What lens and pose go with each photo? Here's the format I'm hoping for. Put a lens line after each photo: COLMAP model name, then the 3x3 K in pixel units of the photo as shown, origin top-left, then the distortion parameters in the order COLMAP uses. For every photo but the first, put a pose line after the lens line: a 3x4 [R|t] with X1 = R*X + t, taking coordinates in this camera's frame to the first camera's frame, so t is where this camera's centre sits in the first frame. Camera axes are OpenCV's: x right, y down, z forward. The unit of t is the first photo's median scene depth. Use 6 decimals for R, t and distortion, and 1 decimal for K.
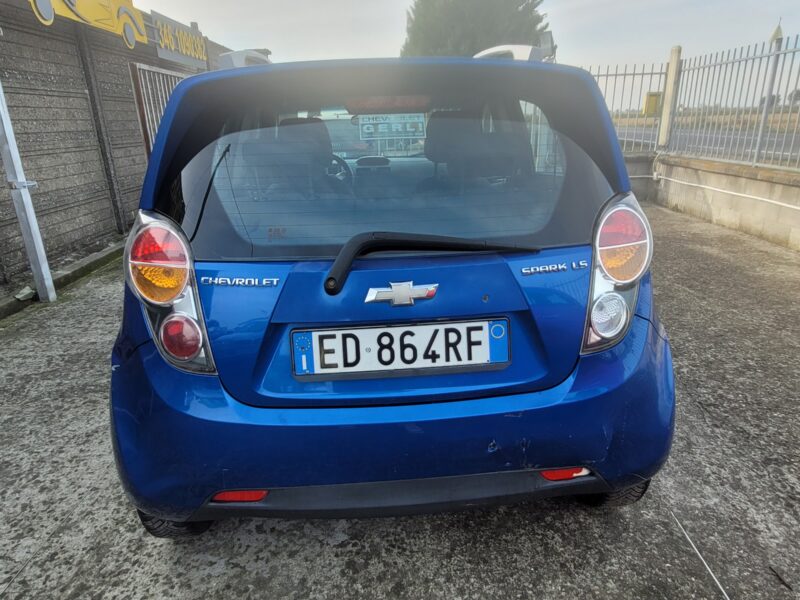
lens RADIAL K [[531.7, 0, 376.7], [0, 531.7, 311.1], [0, 0, 1]] dist [0.013673, -0.000129]
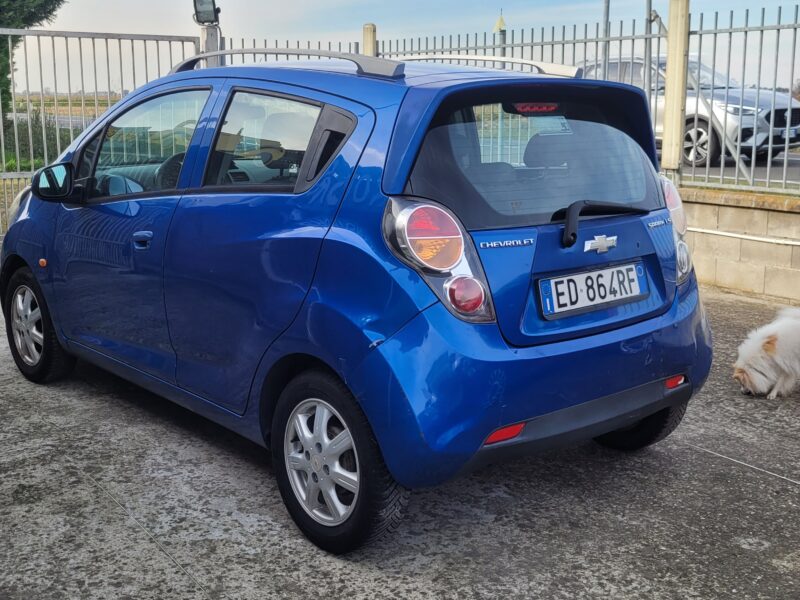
lens RADIAL K [[1007.8, 0, 398.8], [0, 1007.8, 278.9], [0, 0, 1]] dist [0.044075, -0.002451]
pose [[0.805814, -0.080767, 0.586635, -1.818028], [0.181782, 0.976562, -0.115247, 0.247523], [-0.563578, 0.199508, 0.801609, -0.733593]]
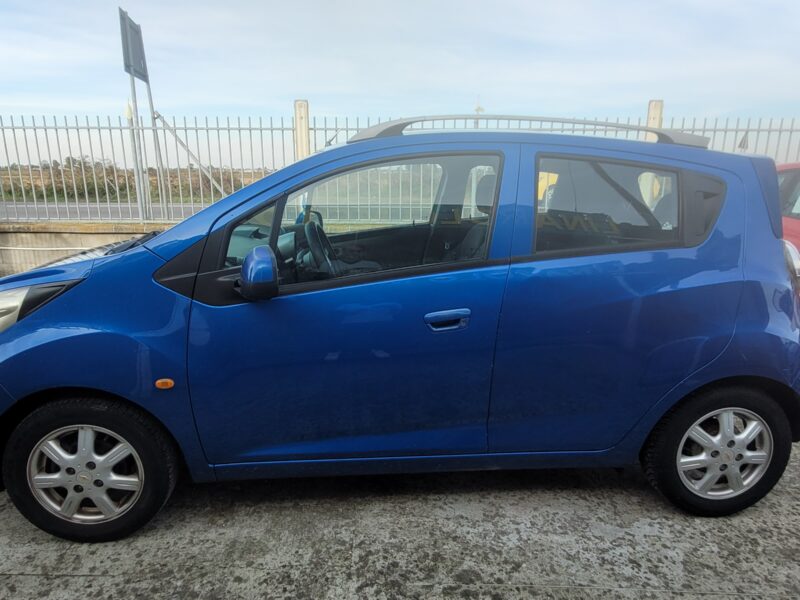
lens RADIAL K [[504.0, 0, 400.0], [0, 504.0, 300.0], [0, 0, 1]] dist [0.007882, -0.000598]
pose [[-0.022167, -0.222162, 0.974758, -2.040252], [0.318856, 0.922509, 0.217505, -0.814129], [-0.947544, 0.315629, 0.050388, 2.206592]]
